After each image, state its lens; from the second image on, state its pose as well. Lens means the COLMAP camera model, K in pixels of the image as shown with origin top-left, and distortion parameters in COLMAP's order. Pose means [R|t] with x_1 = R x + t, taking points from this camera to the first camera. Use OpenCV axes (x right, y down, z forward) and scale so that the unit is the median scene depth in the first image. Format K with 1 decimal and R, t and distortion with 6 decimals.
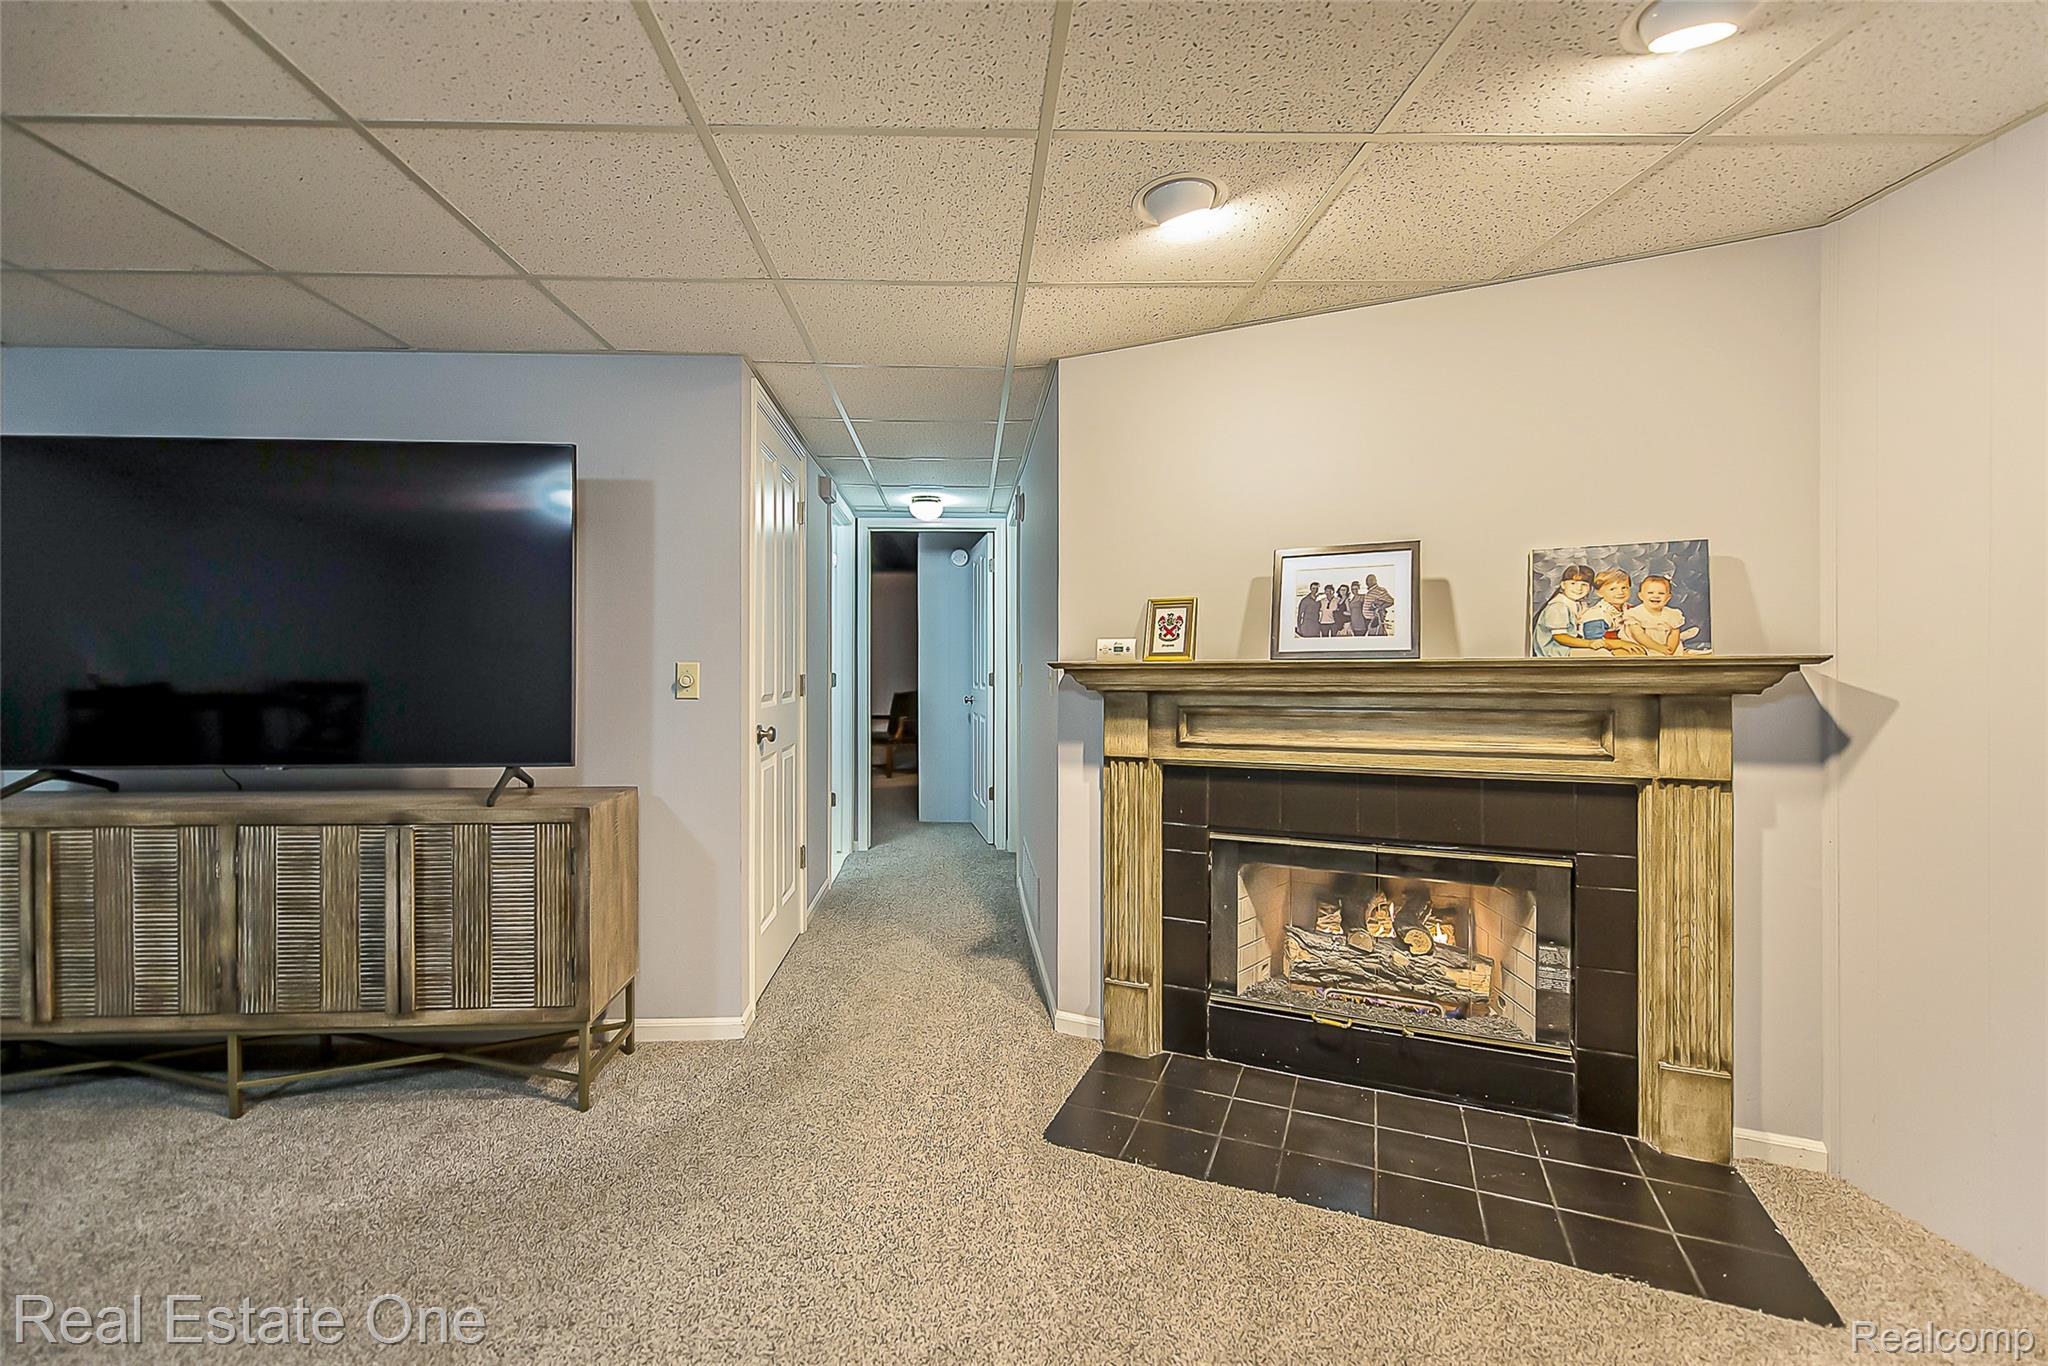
lens RADIAL K [[884.1, 0, 993.1], [0, 884.1, 691.8], [0, 0, 1]] dist [0.000593, -0.000093]
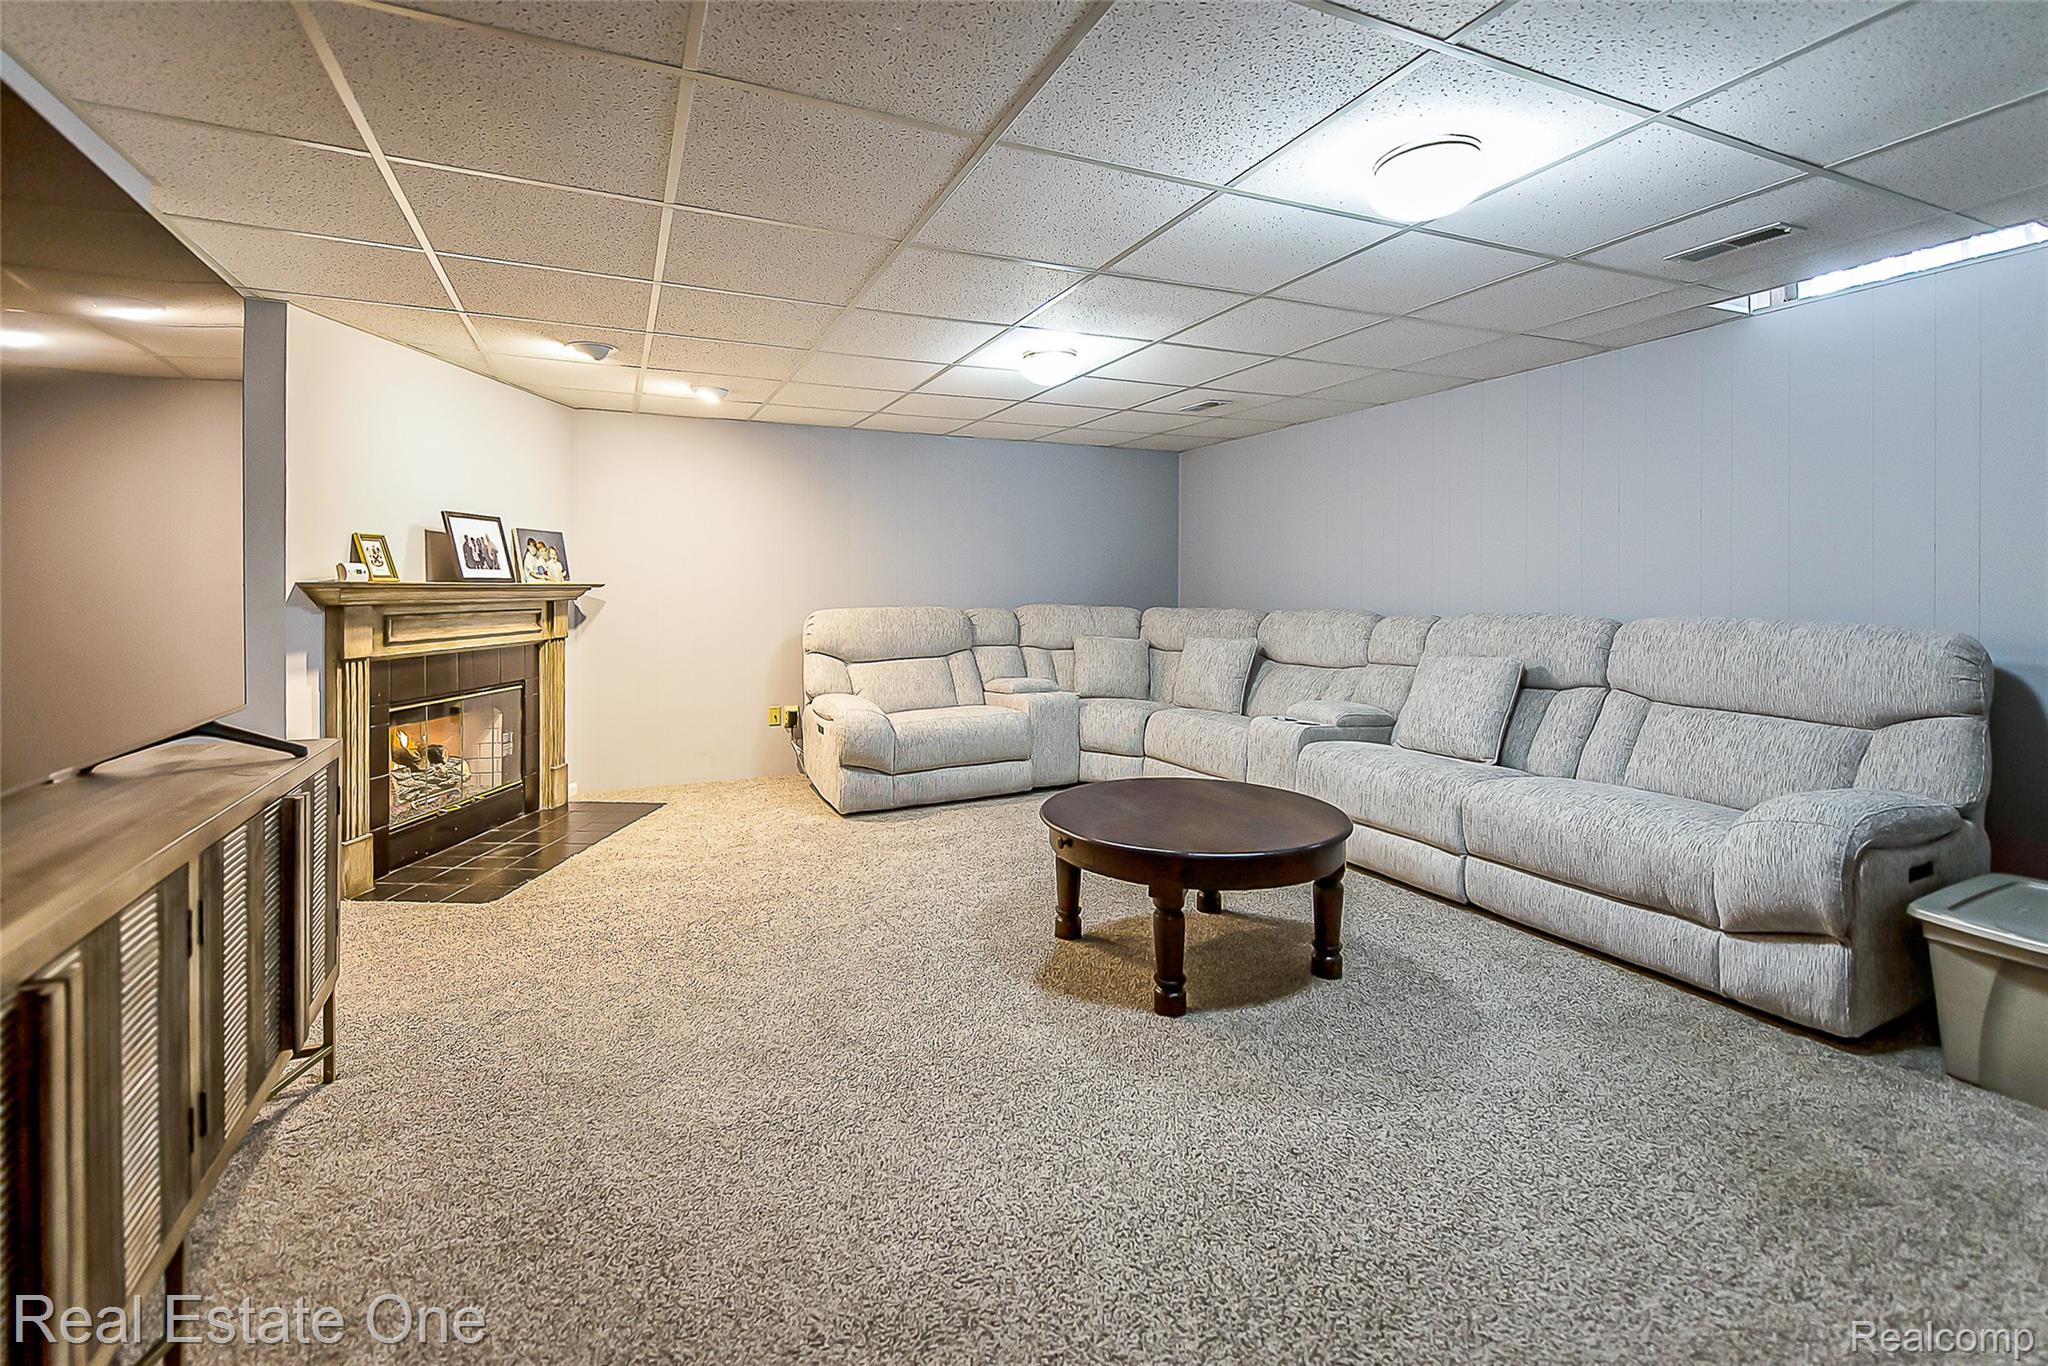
lens RADIAL K [[873.8, 0, 992.2], [0, 873.8, 583.6], [0, 0, 1]] dist [-0.001273, -0.000128]
pose [[-0.374486, 0.008226, 0.927196, -1.544738], [0.019392, 0.999811, -0.001038, -0.014454], [-0.927030, 0.017592, -0.374575, 0.731661]]
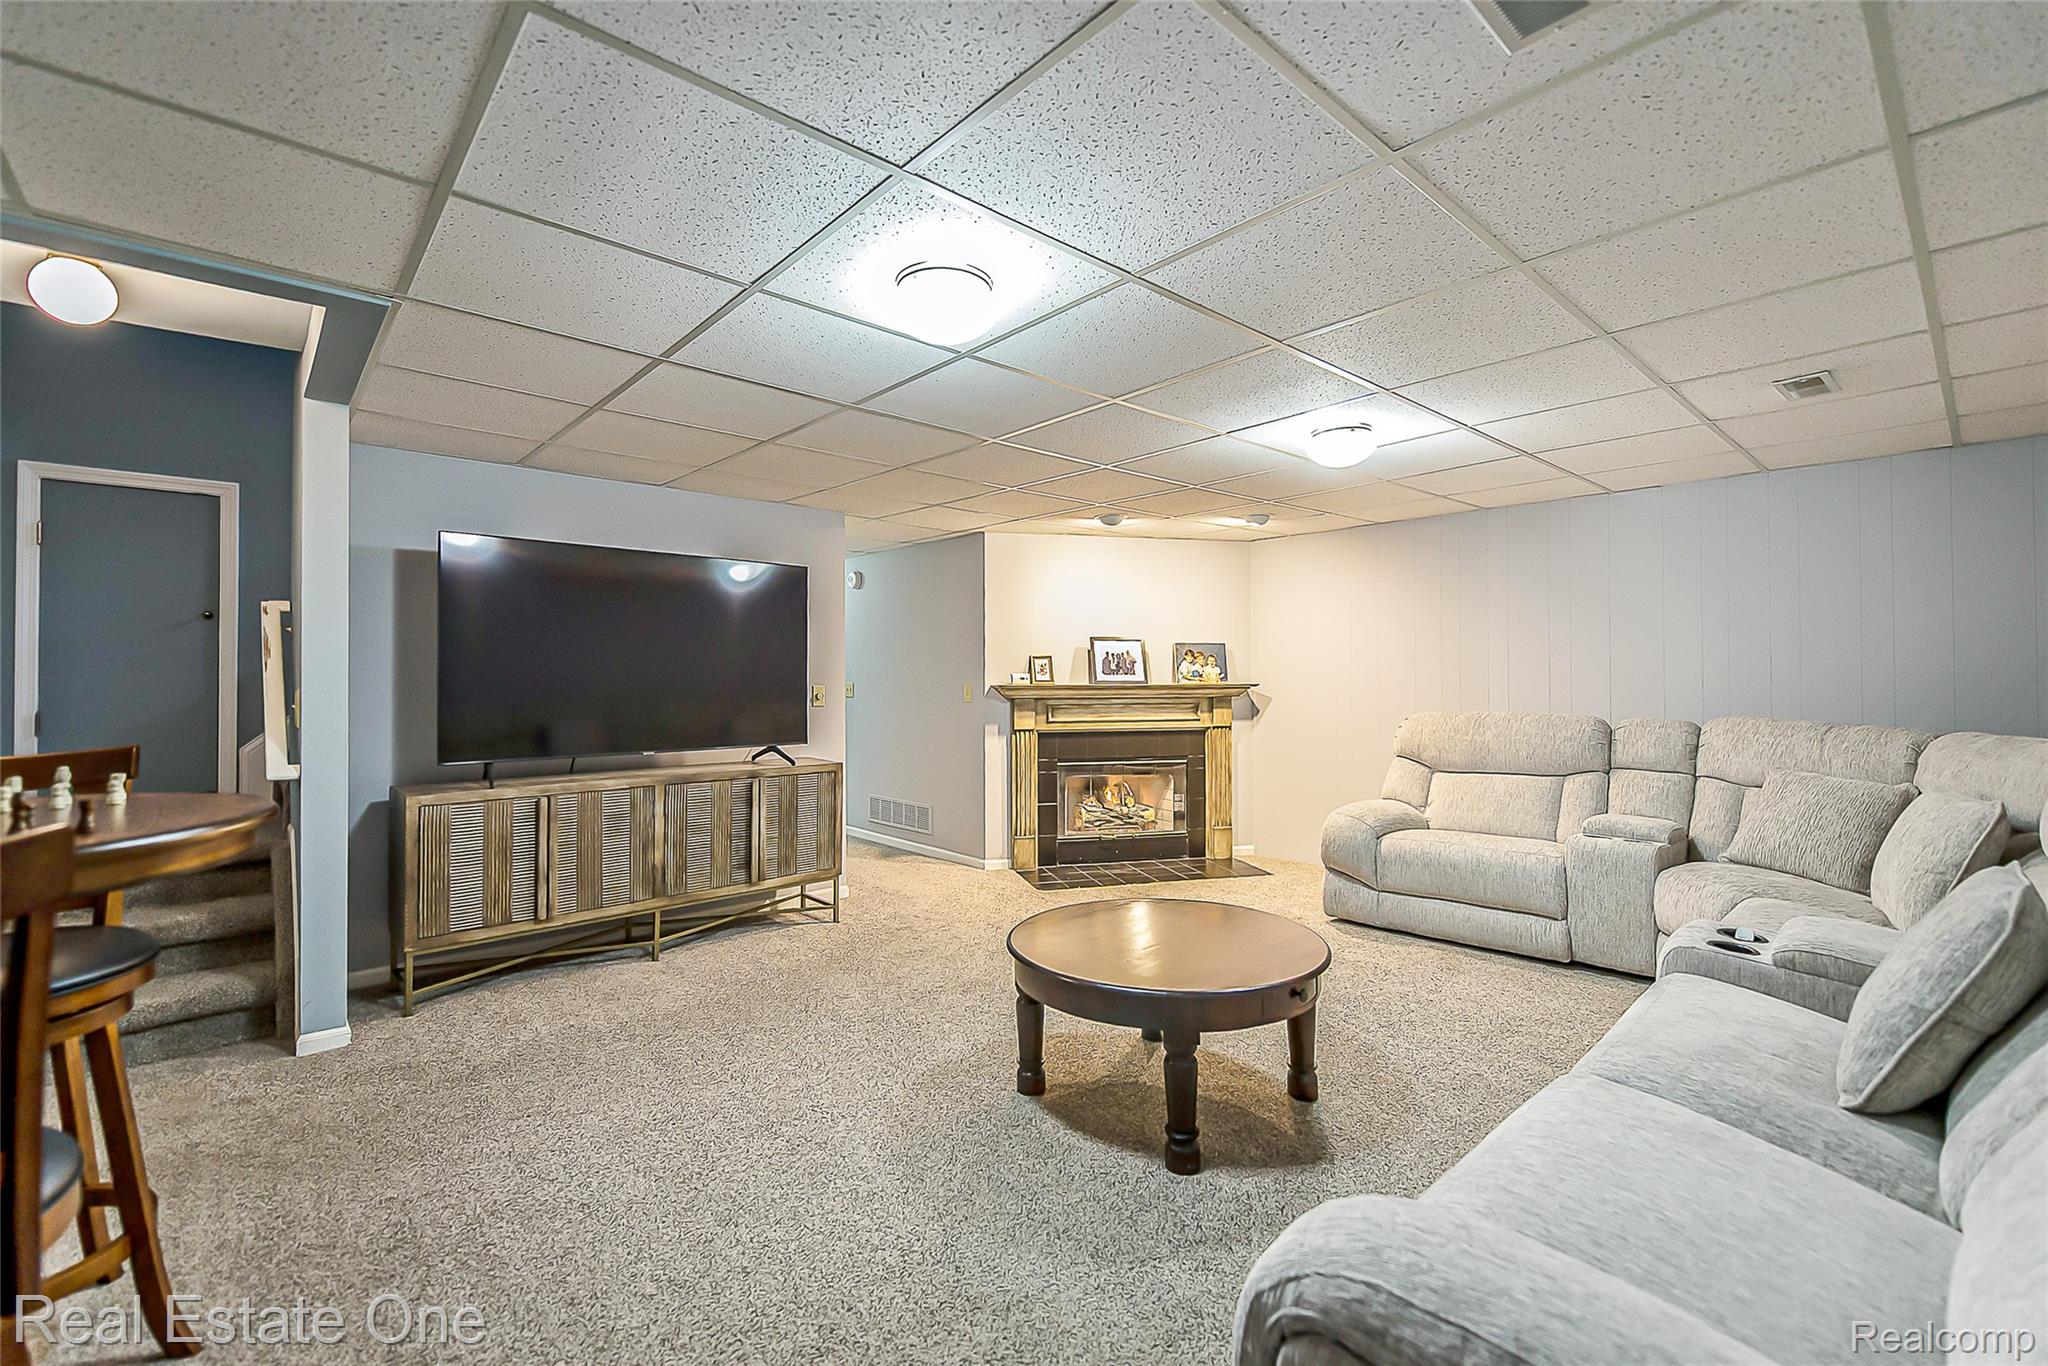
lens RADIAL K [[887.0, 0, 1038.3], [0, 887.0, 686.5], [0, 0, 1]] dist [-0.003166, -0.000610]
pose [[0.764369, -0.005024, 0.644759, -1.385787], [0.011681, 0.999913, -0.006056, -0.018554], [-0.644673, 0.012160, 0.764362, -0.749457]]
